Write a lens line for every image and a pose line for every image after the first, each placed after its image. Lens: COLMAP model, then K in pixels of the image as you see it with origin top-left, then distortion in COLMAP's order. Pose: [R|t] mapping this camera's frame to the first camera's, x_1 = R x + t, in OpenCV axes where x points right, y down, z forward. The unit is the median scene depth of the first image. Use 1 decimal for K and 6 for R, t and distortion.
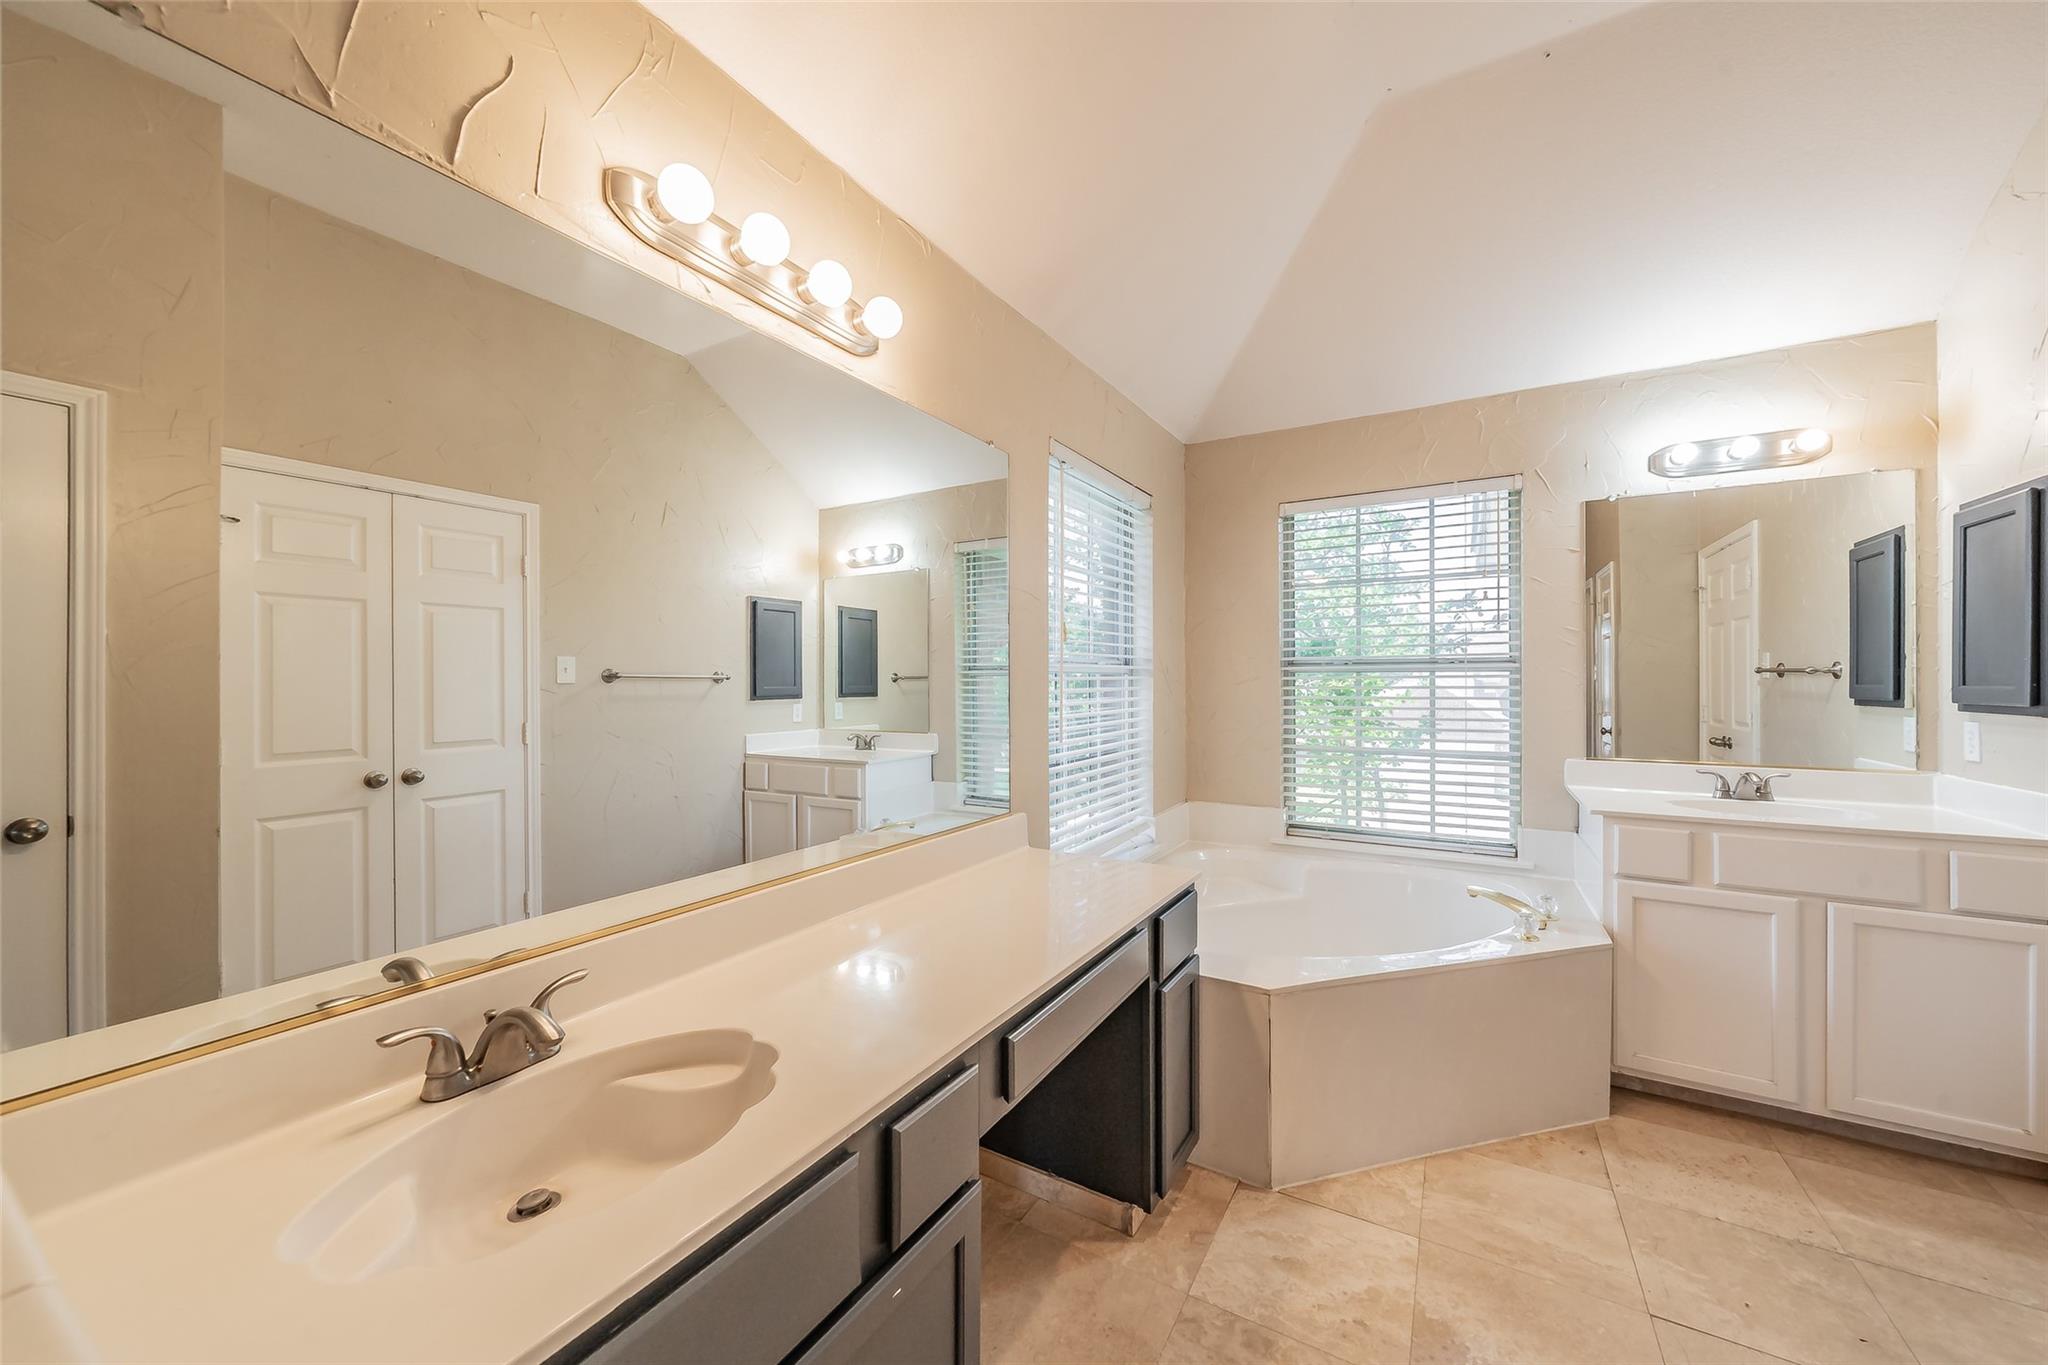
lens RADIAL K [[757.1, 0, 1023.6], [0, 757.1, 684.7], [0, 0, 1]] dist [0.001404, 0.000890]
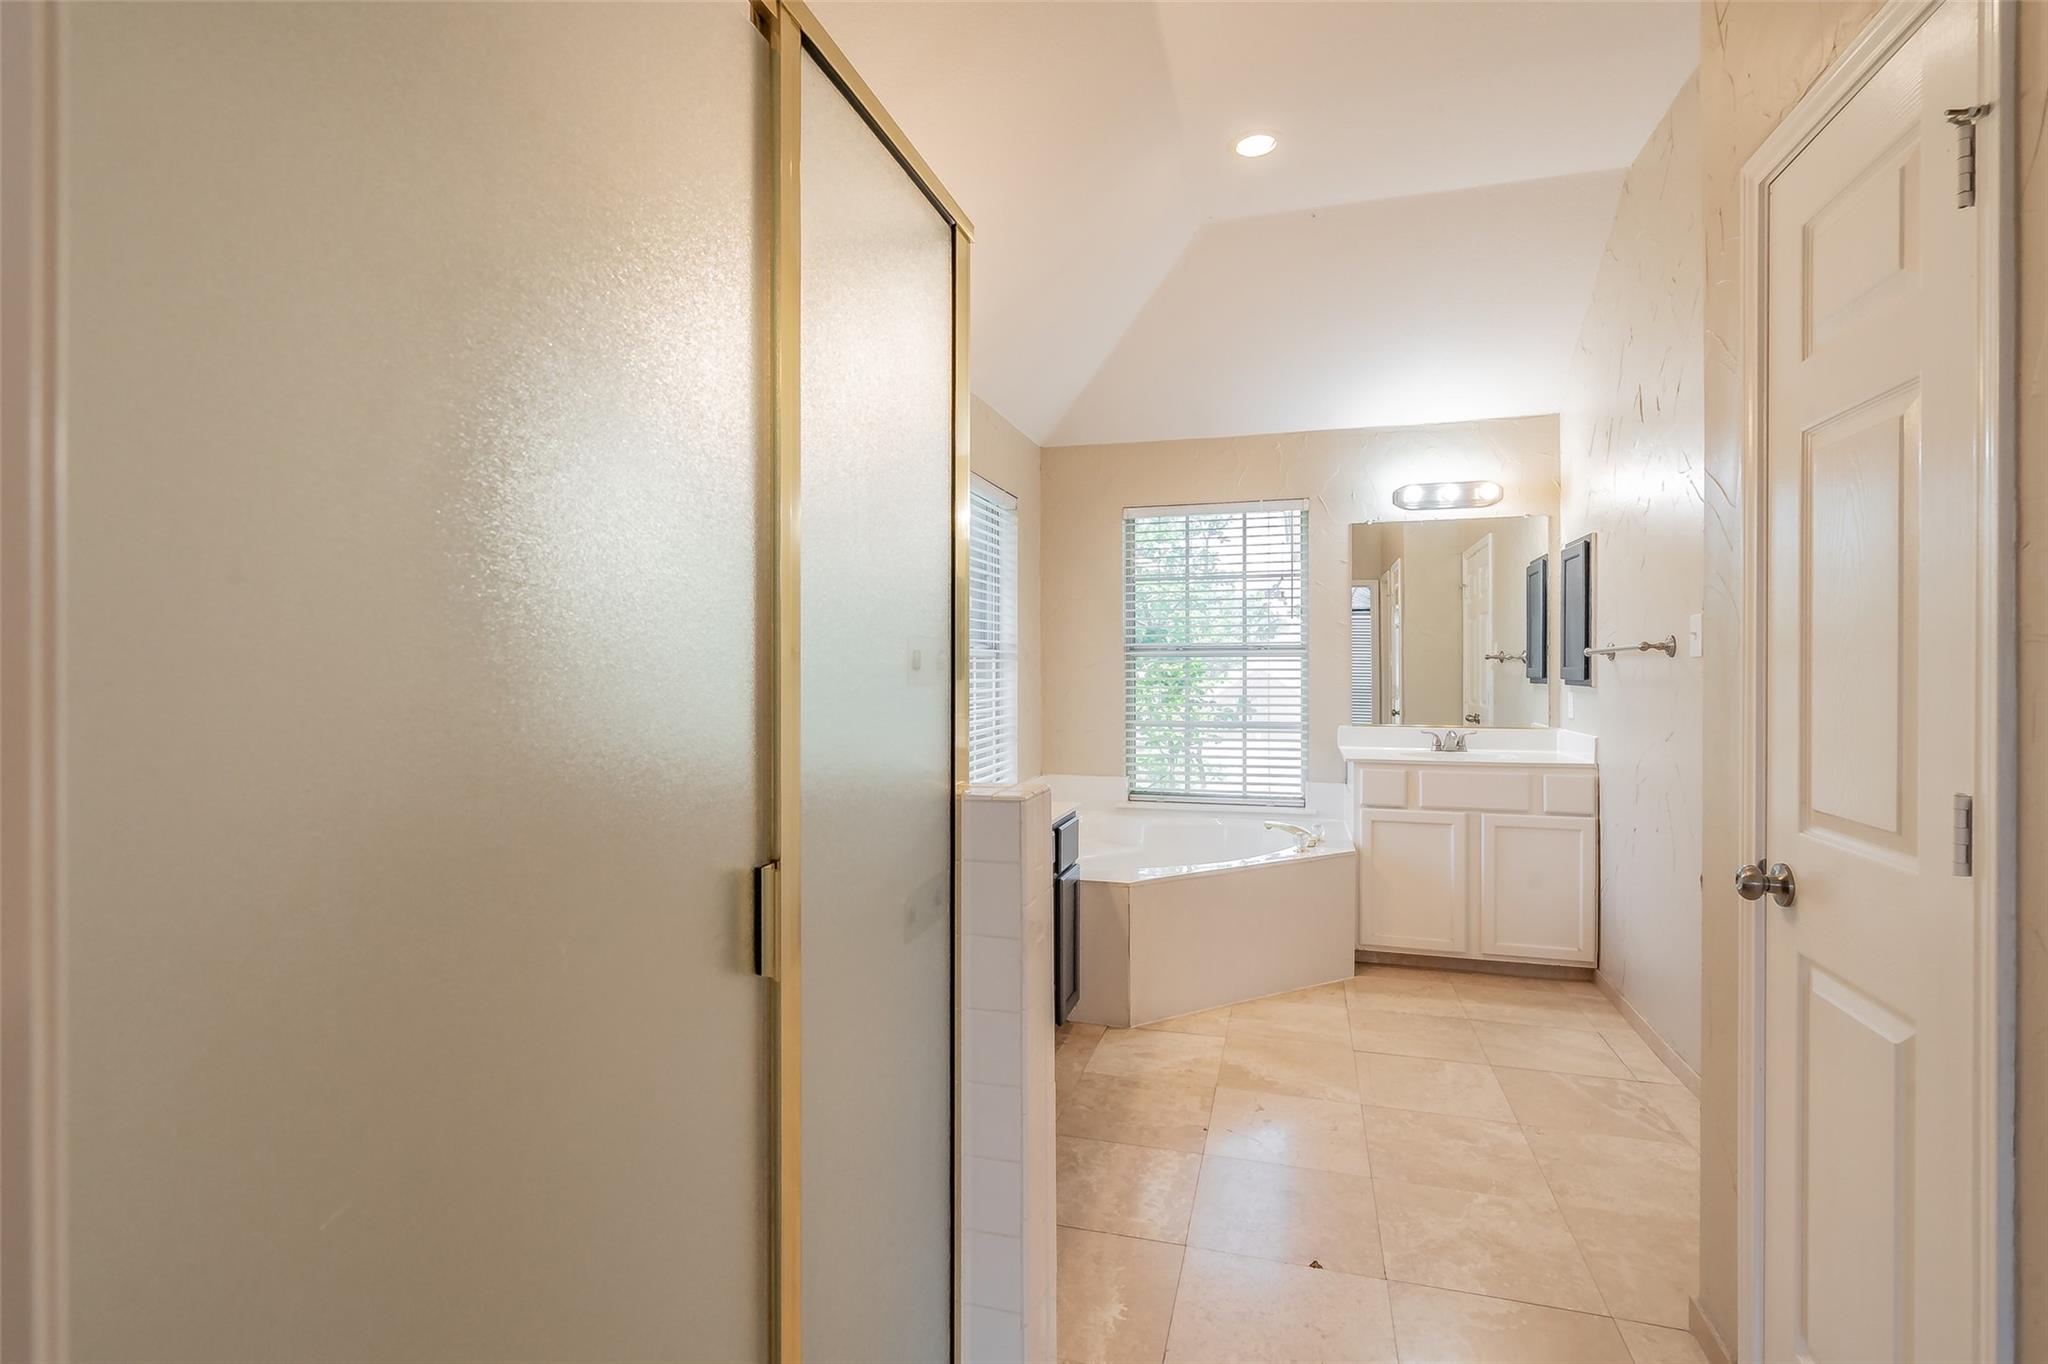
lens RADIAL K [[929.3, 0, 1030.9], [0, 929.3, 675.6], [0, 0, 1]] dist [-0.000557, -0.000383]
pose [[0.968291, 0.000099, 0.249823, -0.190892], [-0.000784, 0.999996, 0.002640, 0.011434], [-0.249822, -0.002752, 0.968288, -0.419027]]
